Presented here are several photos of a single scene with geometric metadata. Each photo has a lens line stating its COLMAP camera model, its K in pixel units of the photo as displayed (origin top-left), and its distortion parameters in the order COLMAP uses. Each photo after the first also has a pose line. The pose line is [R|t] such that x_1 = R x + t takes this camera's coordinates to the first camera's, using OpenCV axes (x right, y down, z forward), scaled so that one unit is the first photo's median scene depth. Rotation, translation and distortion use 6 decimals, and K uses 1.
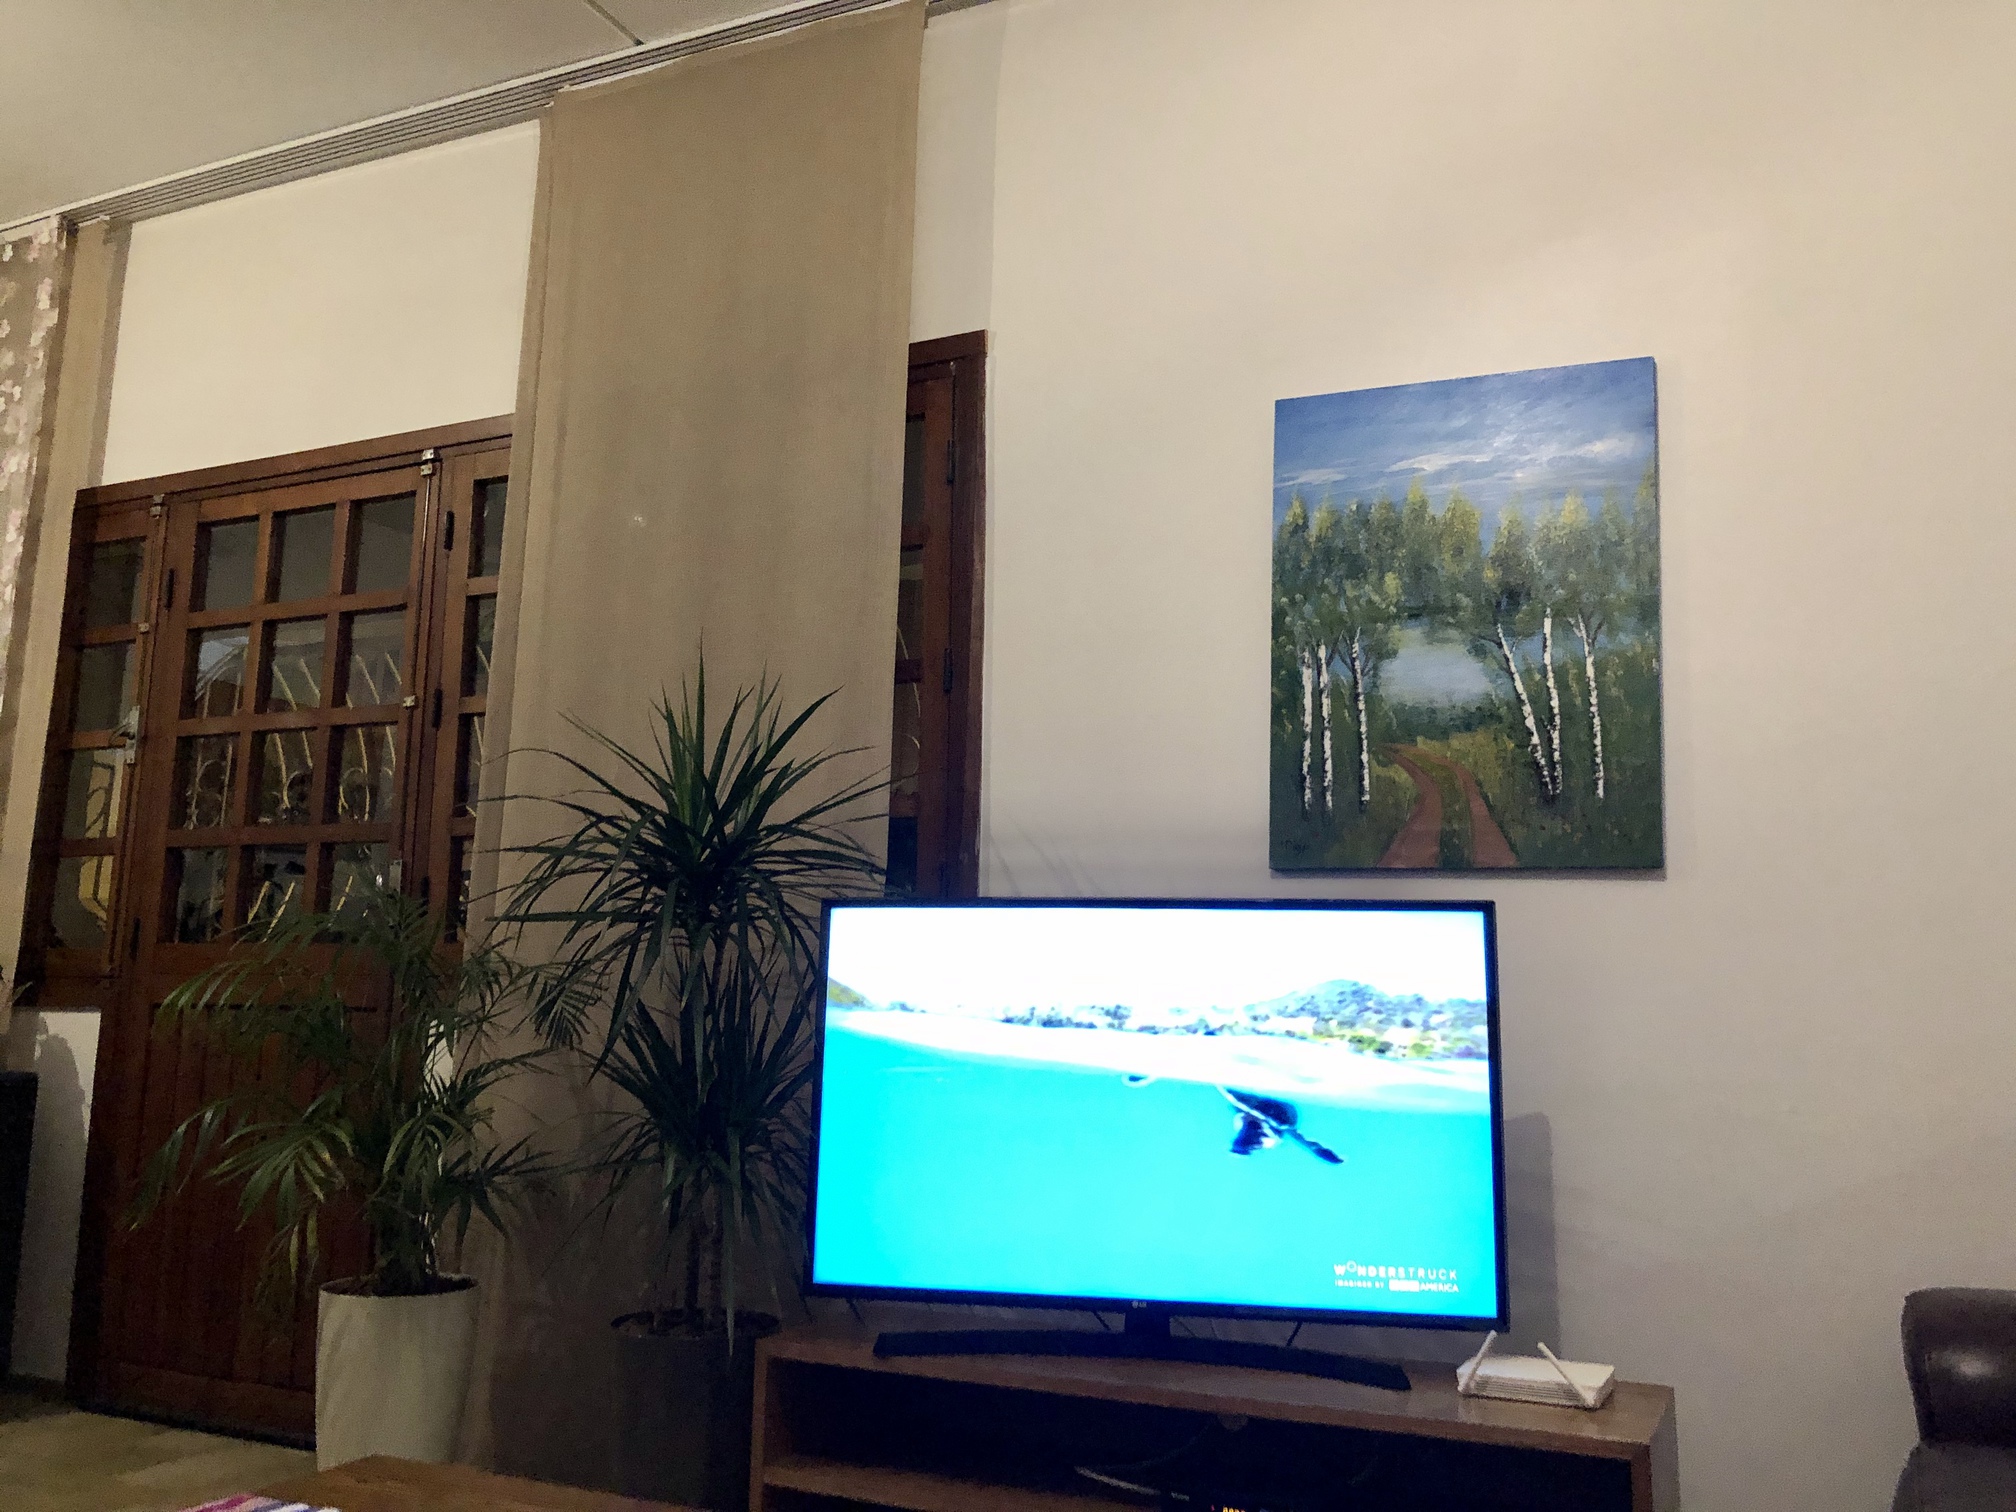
lens RADIAL K [[1599.6, 0, 1008.0], [0, 1599.6, 756.0], [0, 0, 1]] dist [0.018557, 0.005648]
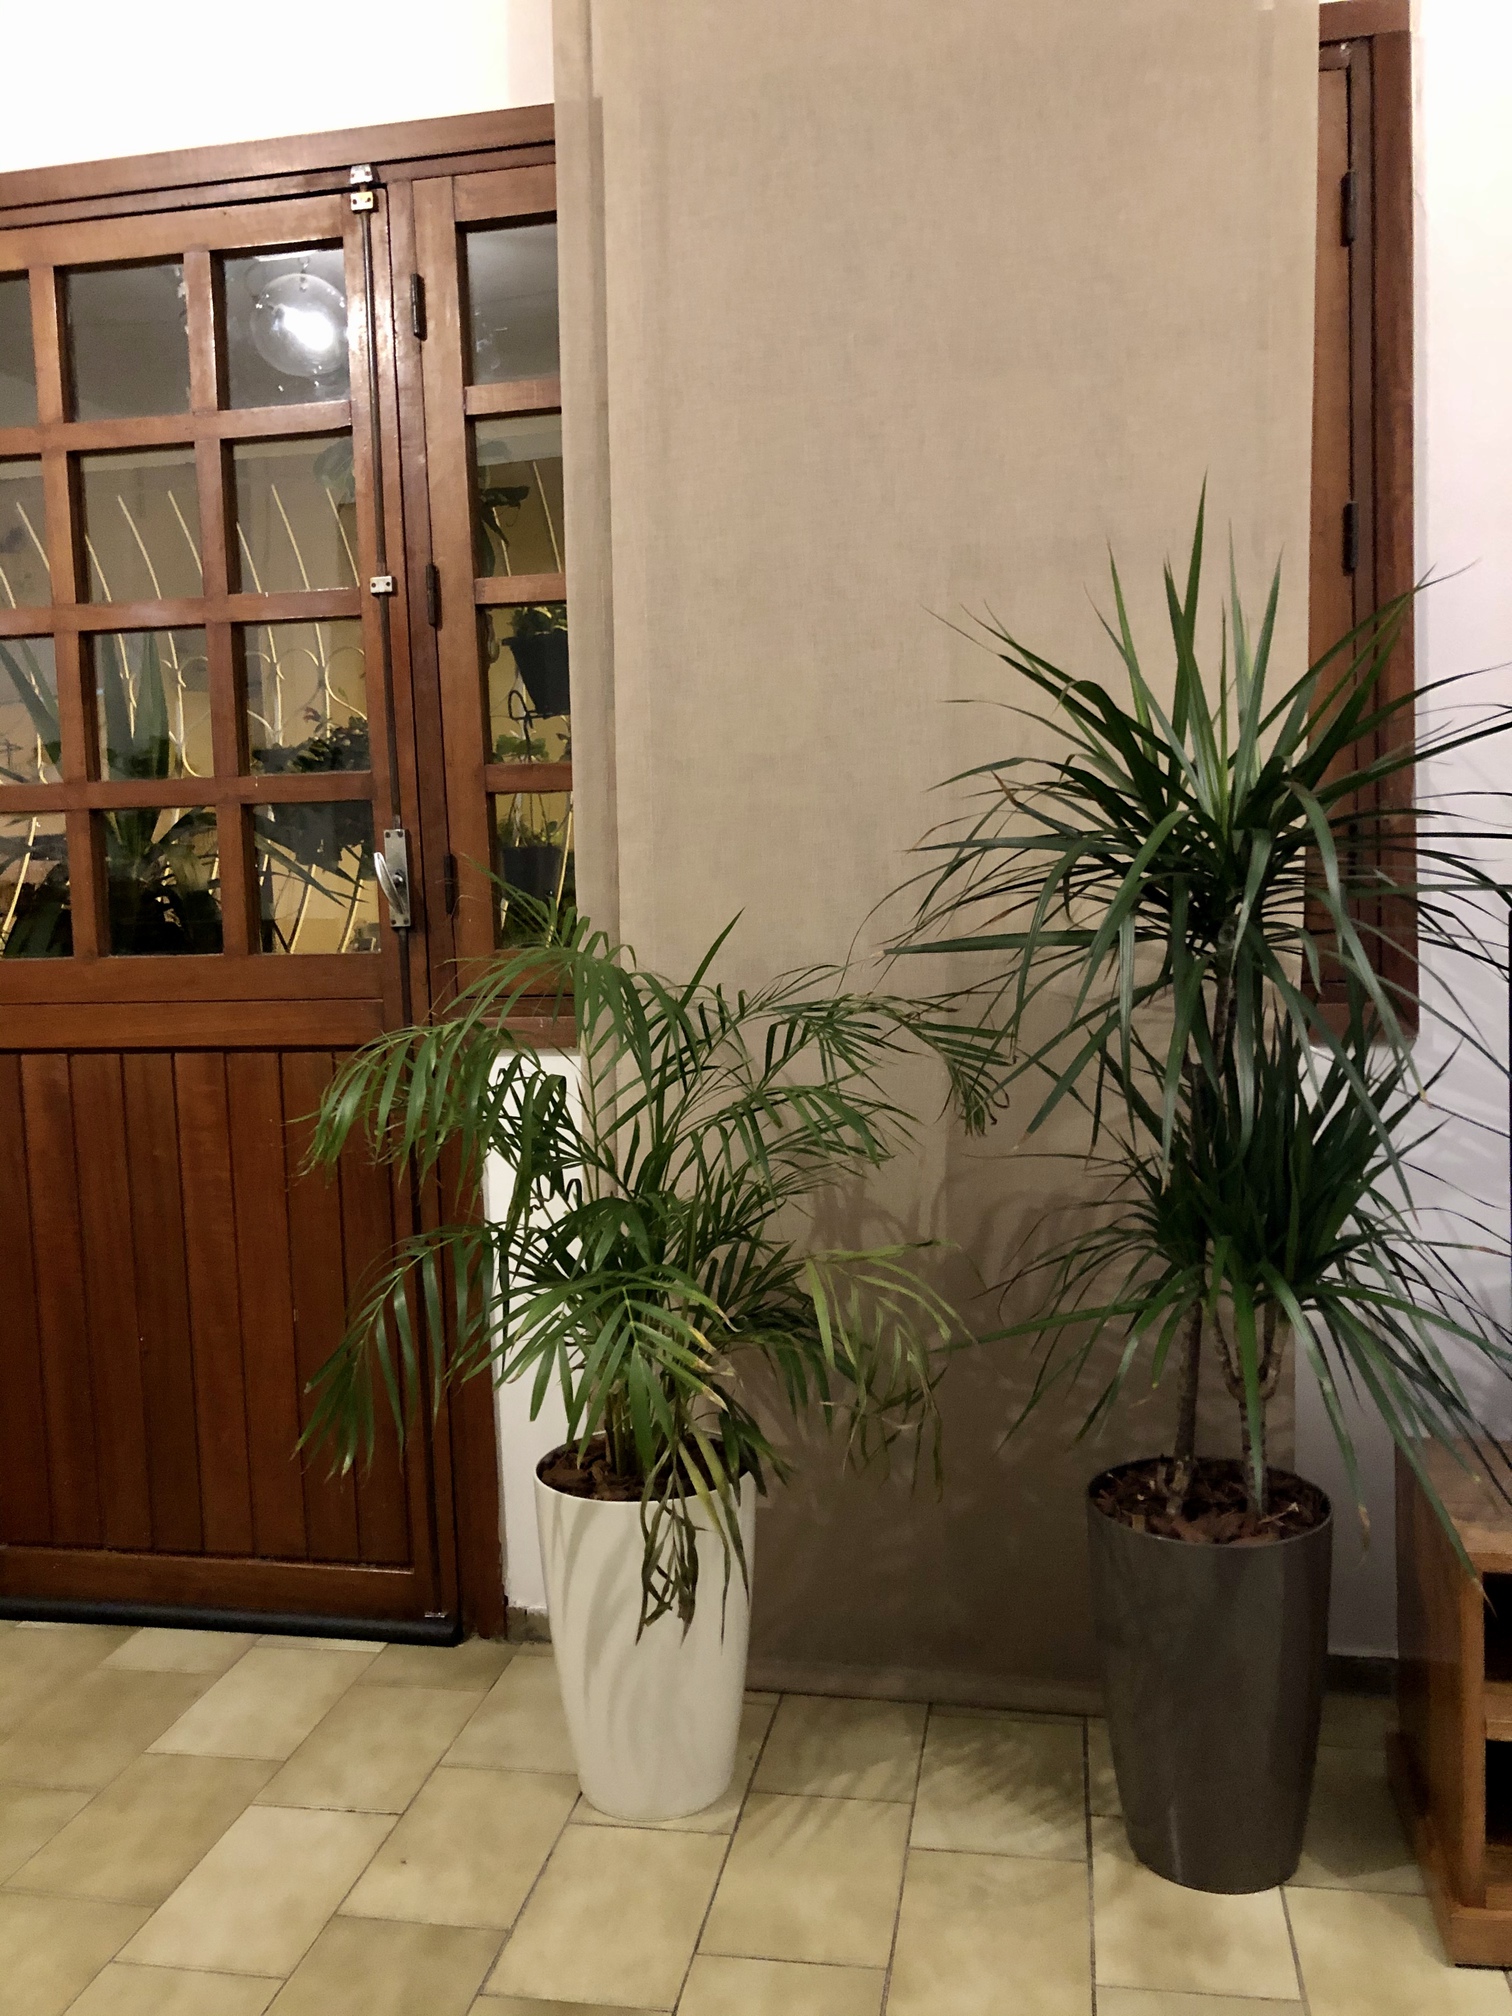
lens RADIAL K [[1599.6, 0, 756.0], [0, 1599.6, 1008.0], [0, 0, 1]] dist [0.018557, 0.005648]
pose [[0.967157, -0.059853, 0.247031, -0.387826], [0.004606, 0.975848, 0.218403, -0.008258], [-0.254137, -0.210092, 0.944074, 0.304976]]
